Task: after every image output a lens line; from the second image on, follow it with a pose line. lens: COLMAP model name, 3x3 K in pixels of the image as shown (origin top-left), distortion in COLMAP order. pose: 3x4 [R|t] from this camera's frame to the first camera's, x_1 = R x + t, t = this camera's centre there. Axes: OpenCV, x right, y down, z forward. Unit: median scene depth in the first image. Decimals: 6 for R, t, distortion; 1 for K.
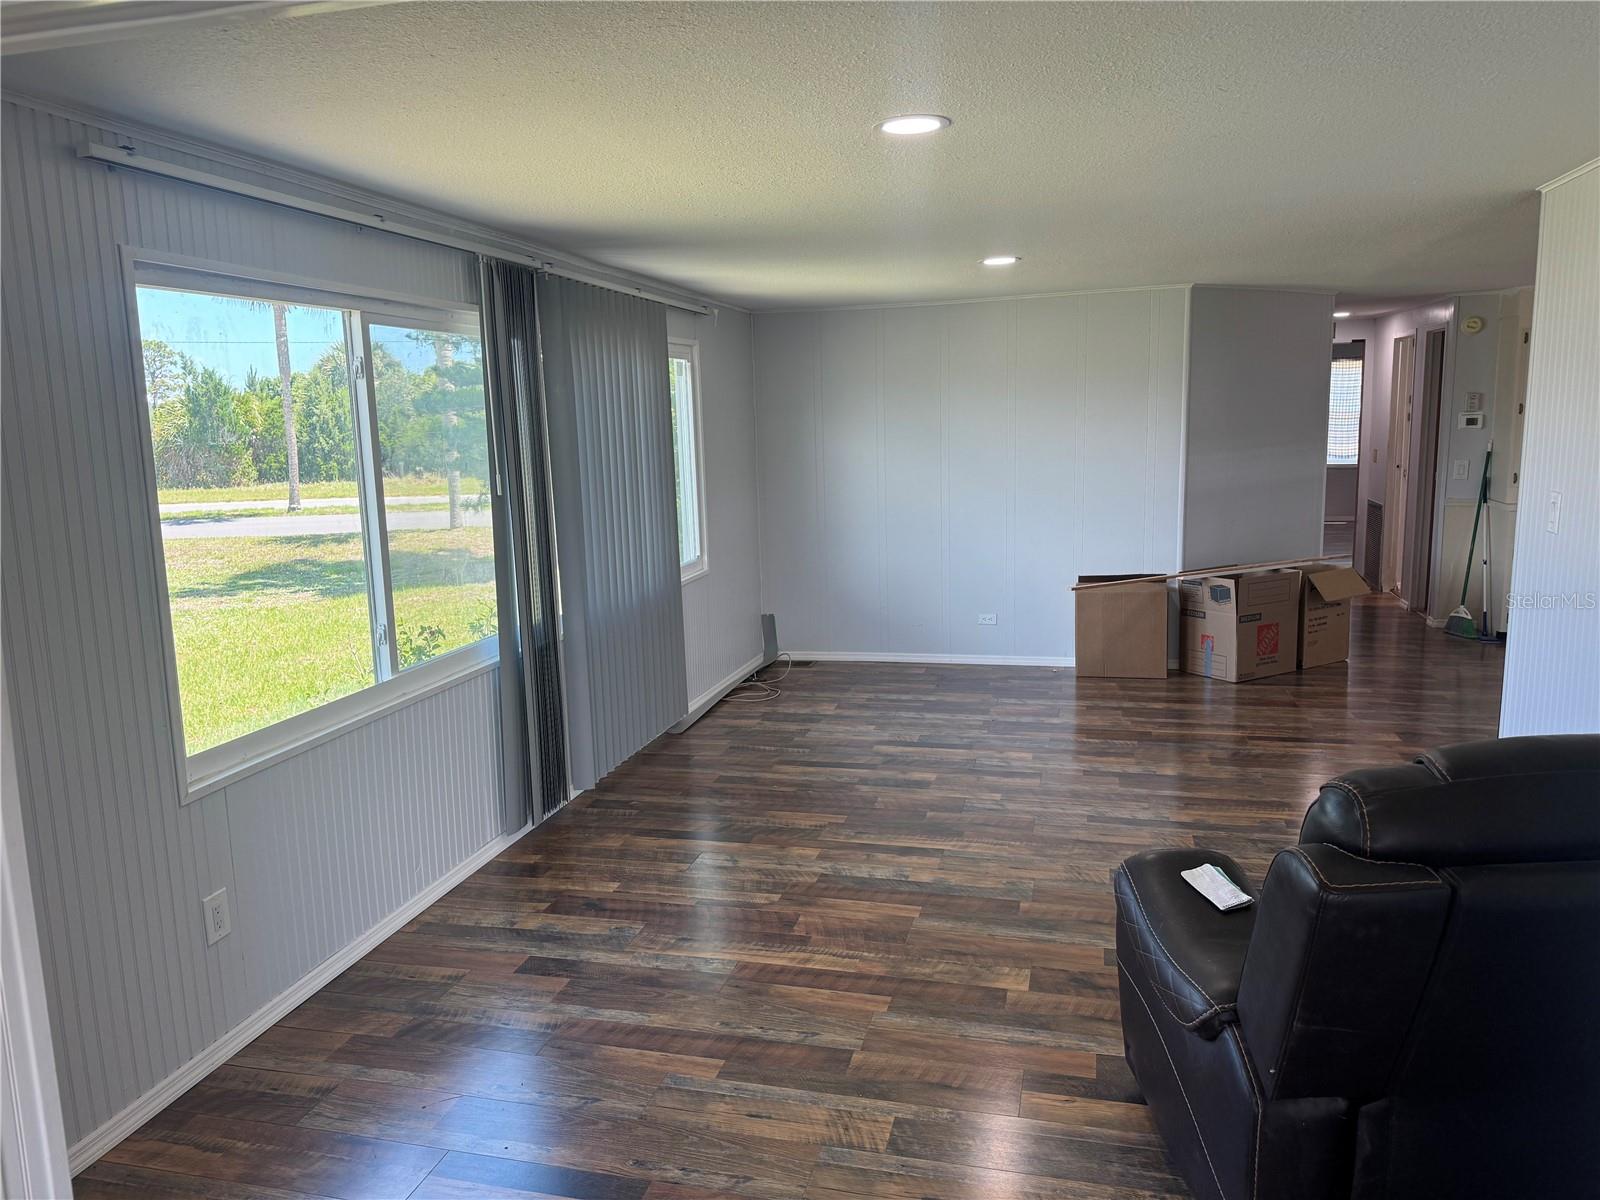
lens RADIAL K [[1128.1, 0, 807.0], [0, 1128.1, 590.9], [0, 0, 1]] dist [0.079982, -0.099274]
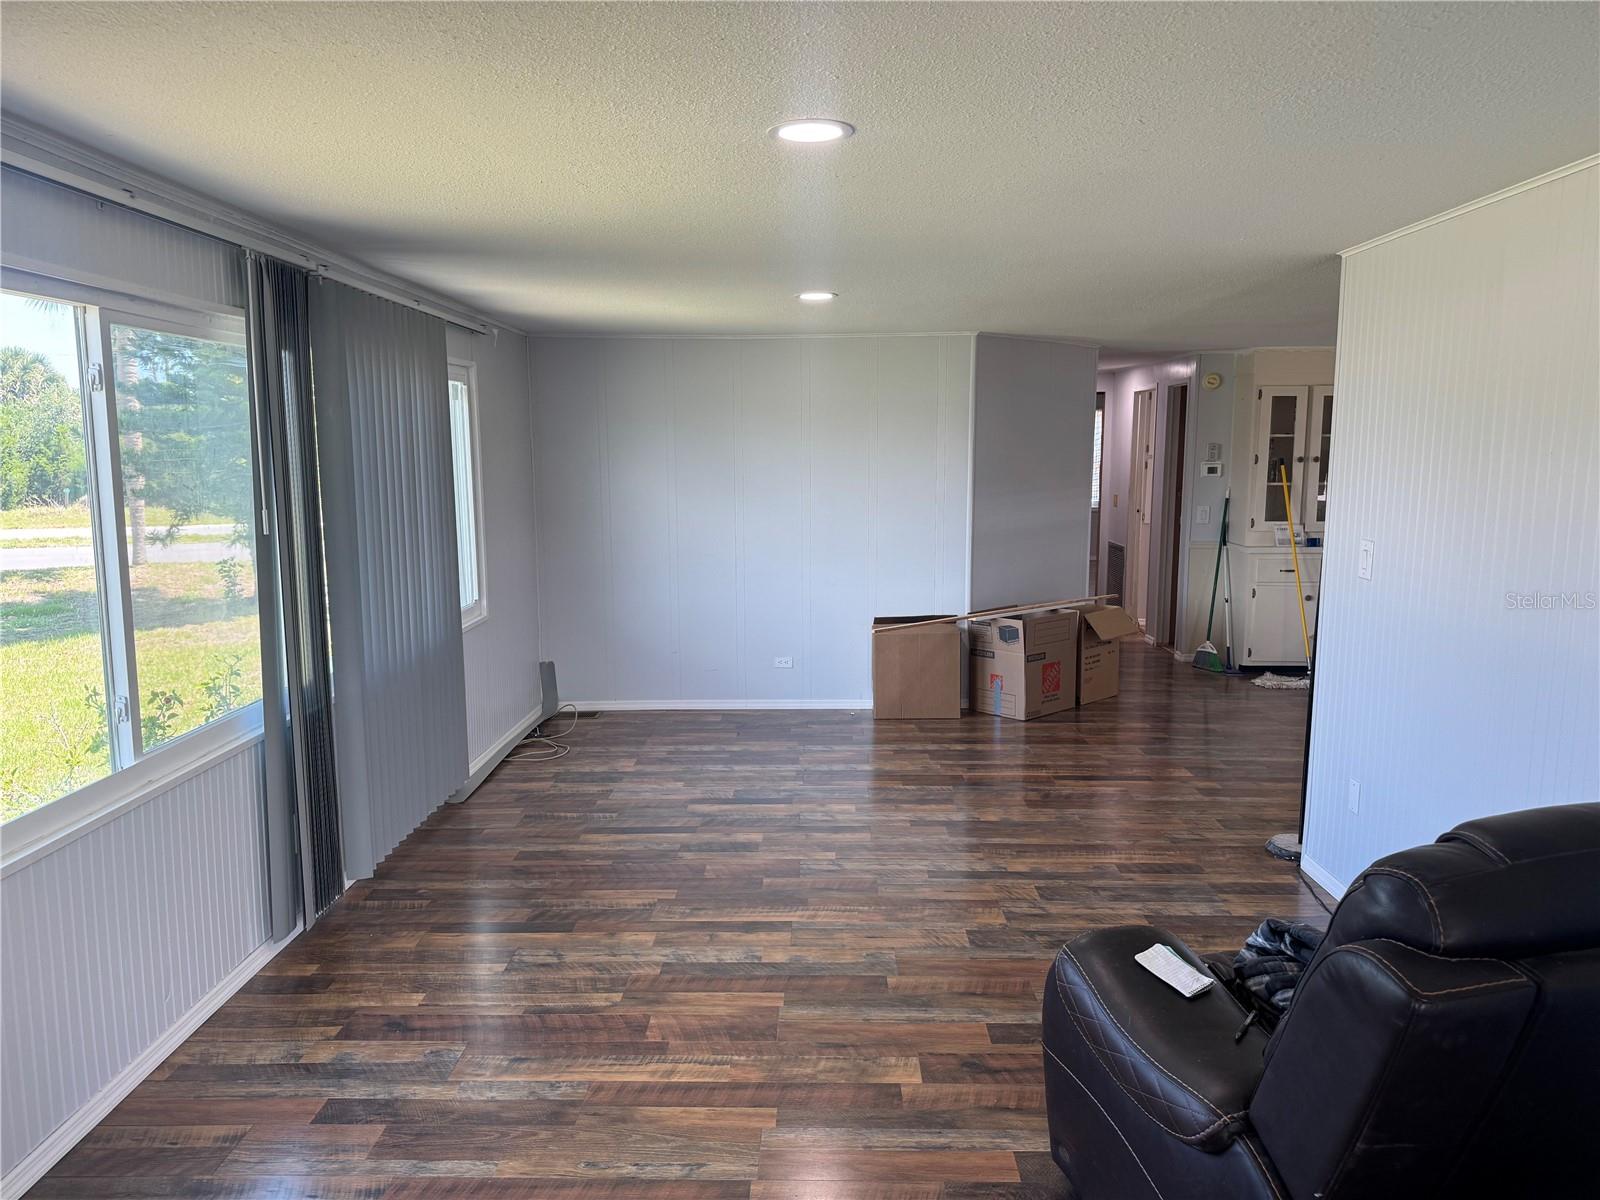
lens RADIAL K [[1128.1, 0, 803.2], [0, 1128.1, 588.6], [0, 0, 1]] dist [0.079982, -0.099274]
pose [[0.972148, -0.004323, 0.234329, -0.082064], [0.011960, 0.999442, -0.031179, -0.013291], [-0.234063, 0.033113, 0.971657, 0.088528]]
